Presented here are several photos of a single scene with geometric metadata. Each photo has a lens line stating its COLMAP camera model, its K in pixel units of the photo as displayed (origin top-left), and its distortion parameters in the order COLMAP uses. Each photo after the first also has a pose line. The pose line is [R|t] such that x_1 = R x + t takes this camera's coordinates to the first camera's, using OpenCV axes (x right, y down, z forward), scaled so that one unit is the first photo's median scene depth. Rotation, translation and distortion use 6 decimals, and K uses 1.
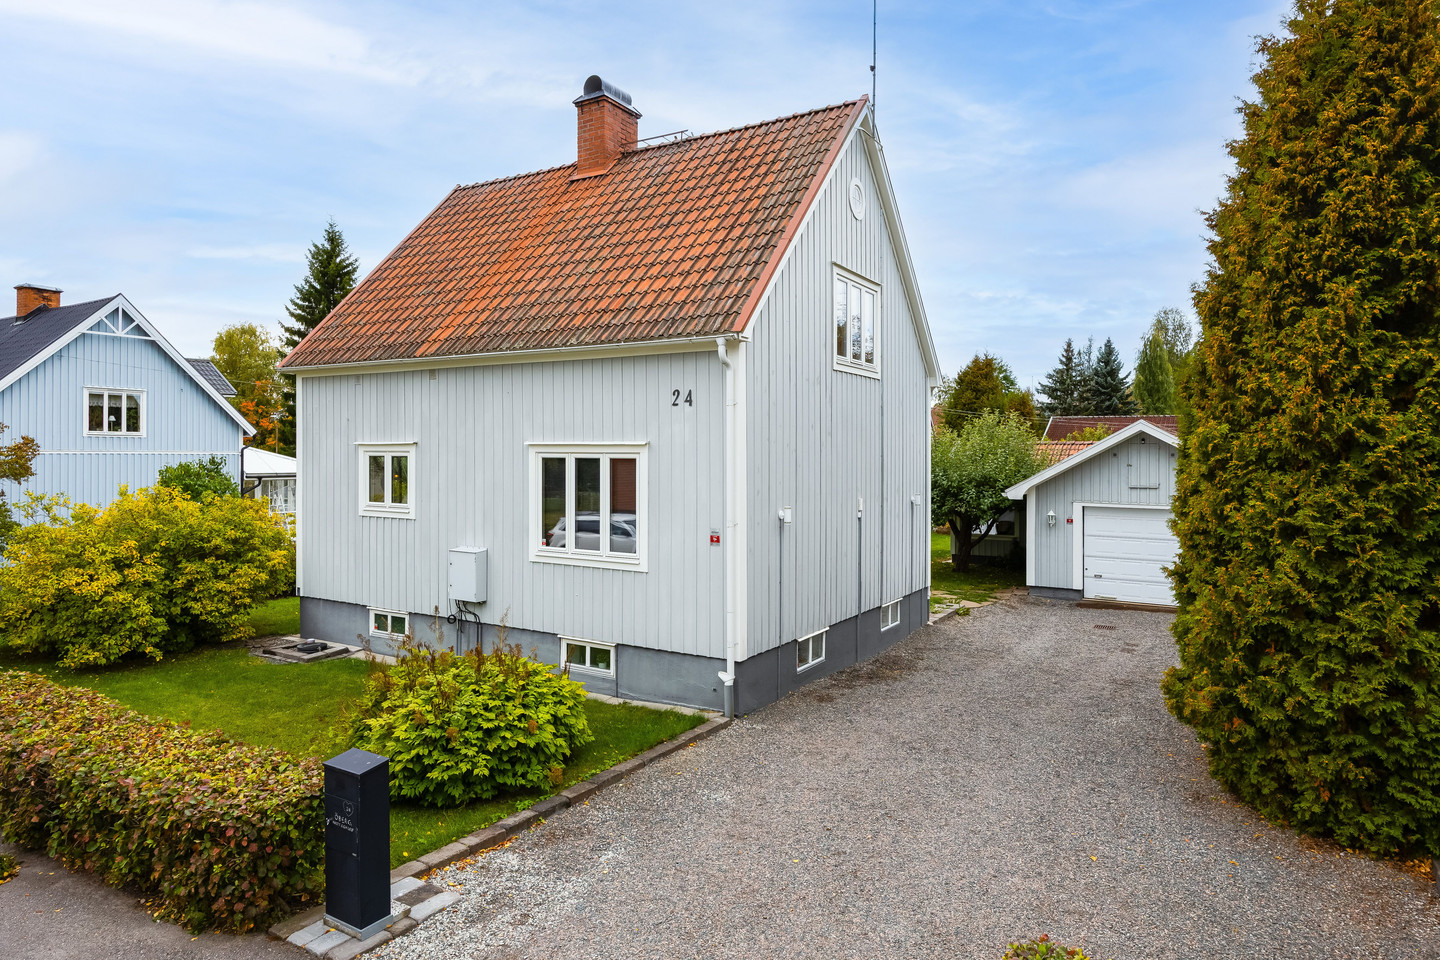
lens RADIAL K [[864.8, 0, 716.4], [0, 864.8, 469.3], [0, 0, 1]] dist [0.002048, -0.001449]
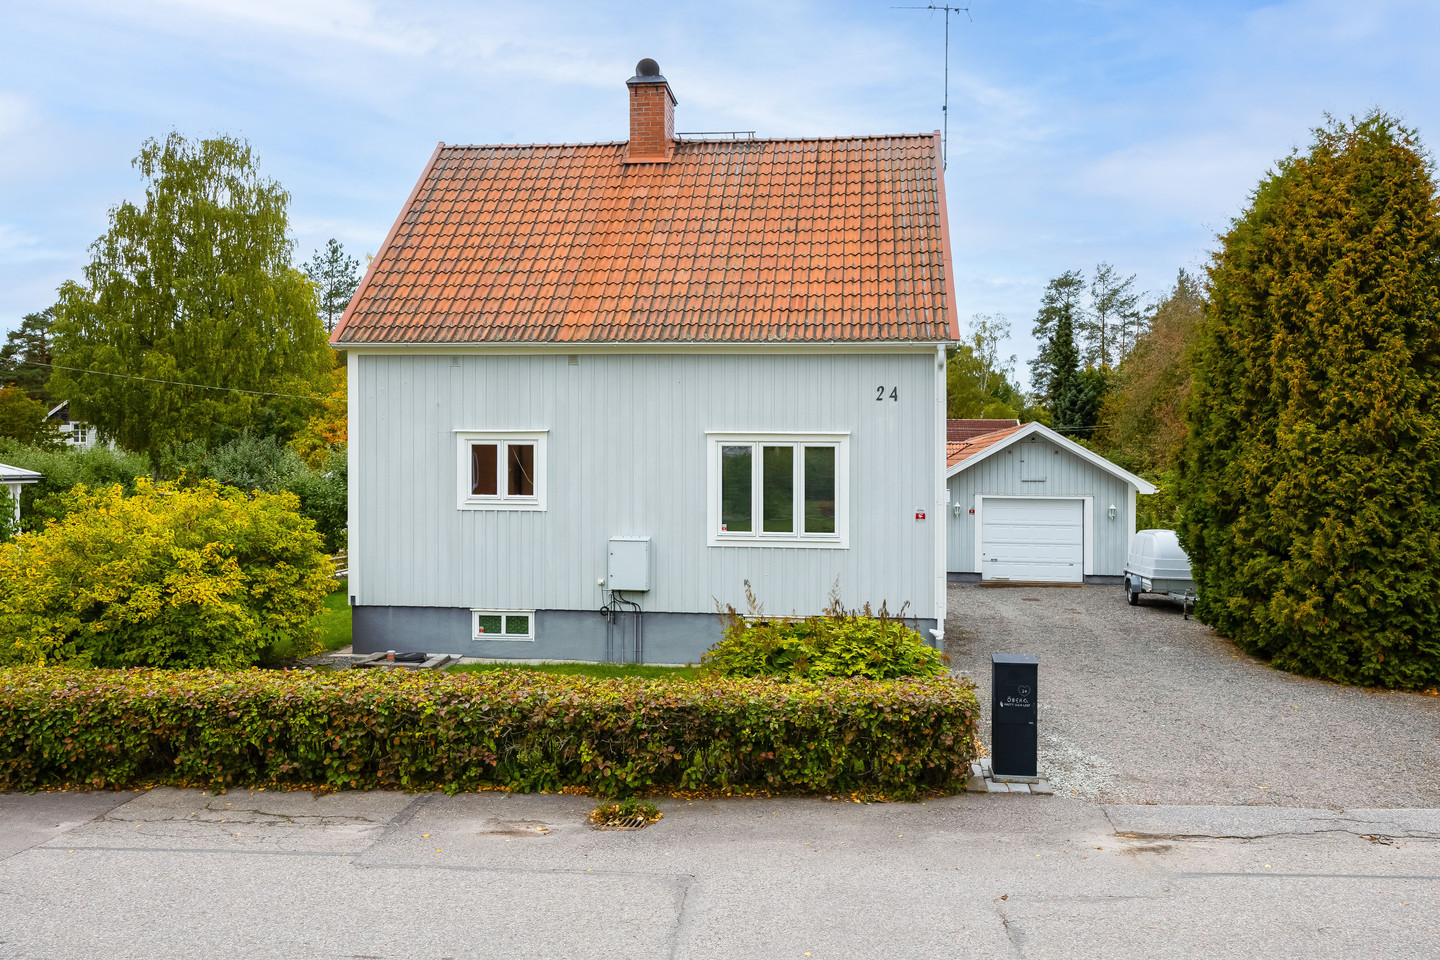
lens RADIAL K [[1049.1, 0, 726.8], [0, 1049.1, 479.9], [0, 0, 1]] dist [0.000229, 0.004237]
pose [[0.905629, -0.005029, 0.424041, -0.810758], [0.004338, 0.999987, 0.002594, 0.026089], [-0.424049, -0.000509, 0.905639, -0.160633]]
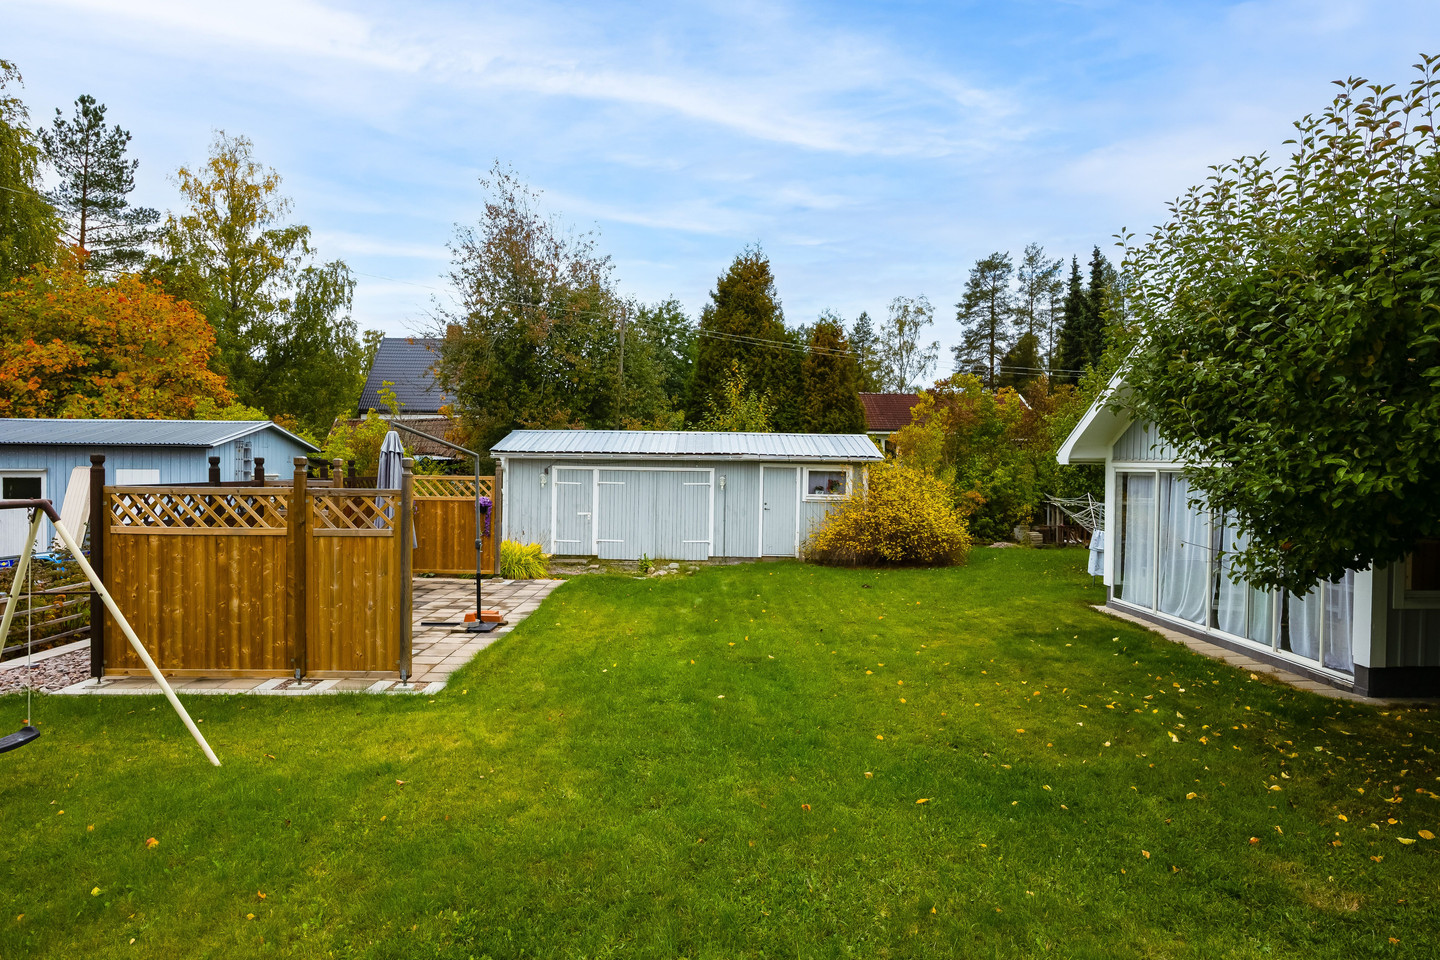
lens RADIAL K [[864.8, 0, 719.4], [0, 864.8, 478.7], [0, 0, 1]] dist [0.002048, -0.001449]
pose [[0.831693, -0.002943, 0.555228, -0.109172], [0.001040, 0.999992, 0.003741, 0.092759], [-0.555235, -0.002534, 0.831690, 2.262637]]
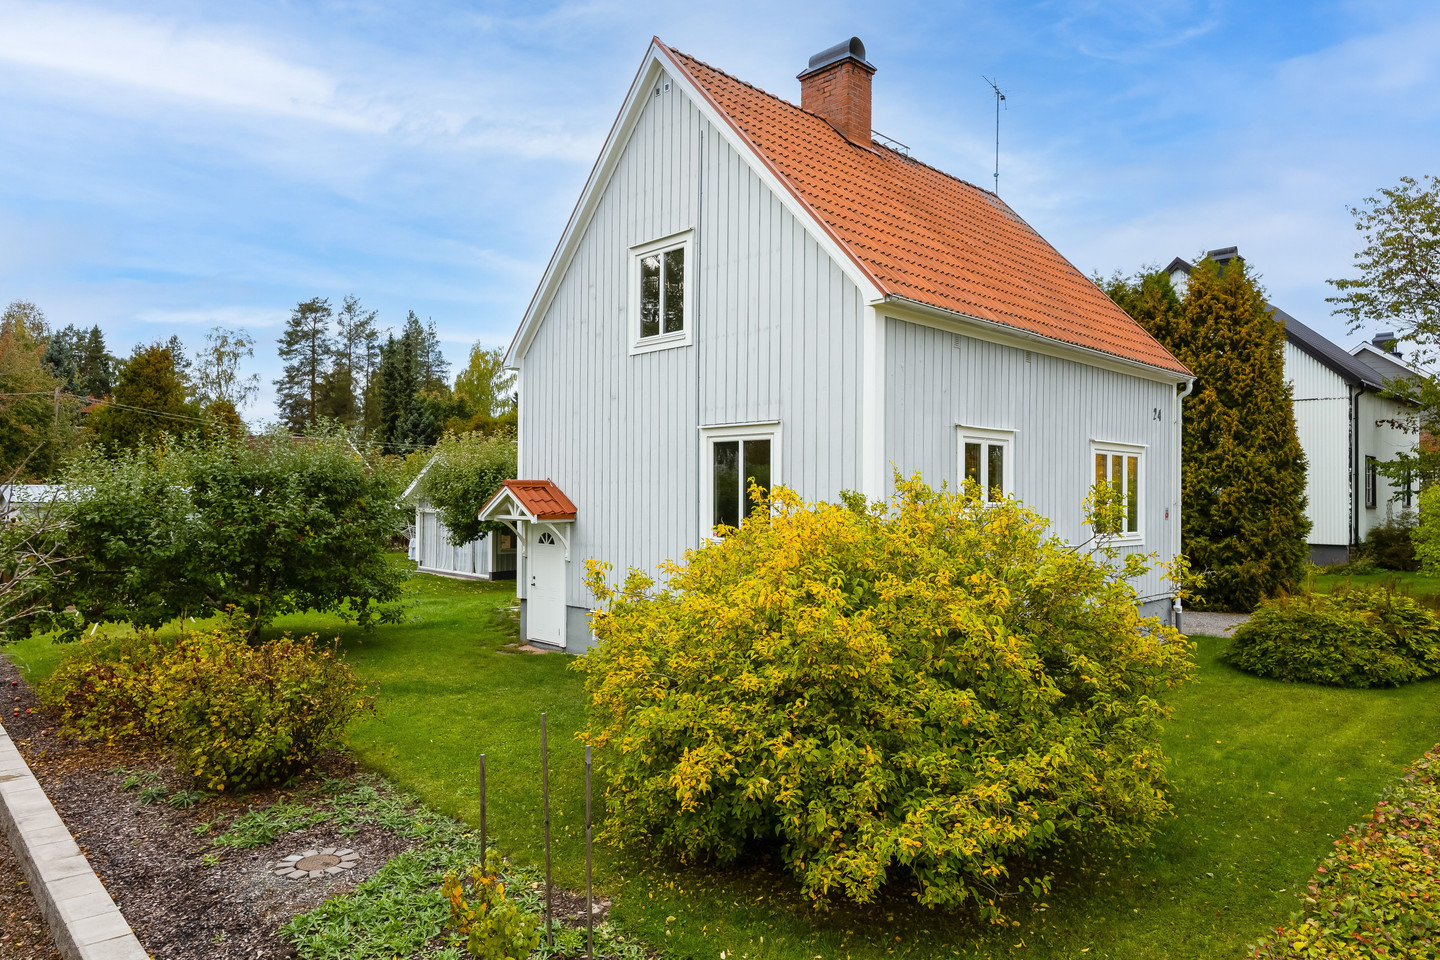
lens RADIAL K [[950.6, 0, 724.9], [0, 950.6, 485.5], [0, 0, 1]] dist [-0.004819, -0.000911]
pose [[0.244026, 0.005650, 0.969752, -1.658652], [0.008720, 0.999930, -0.008020, 0.037174], [-0.969730, 0.010413, 0.243959, 1.290239]]
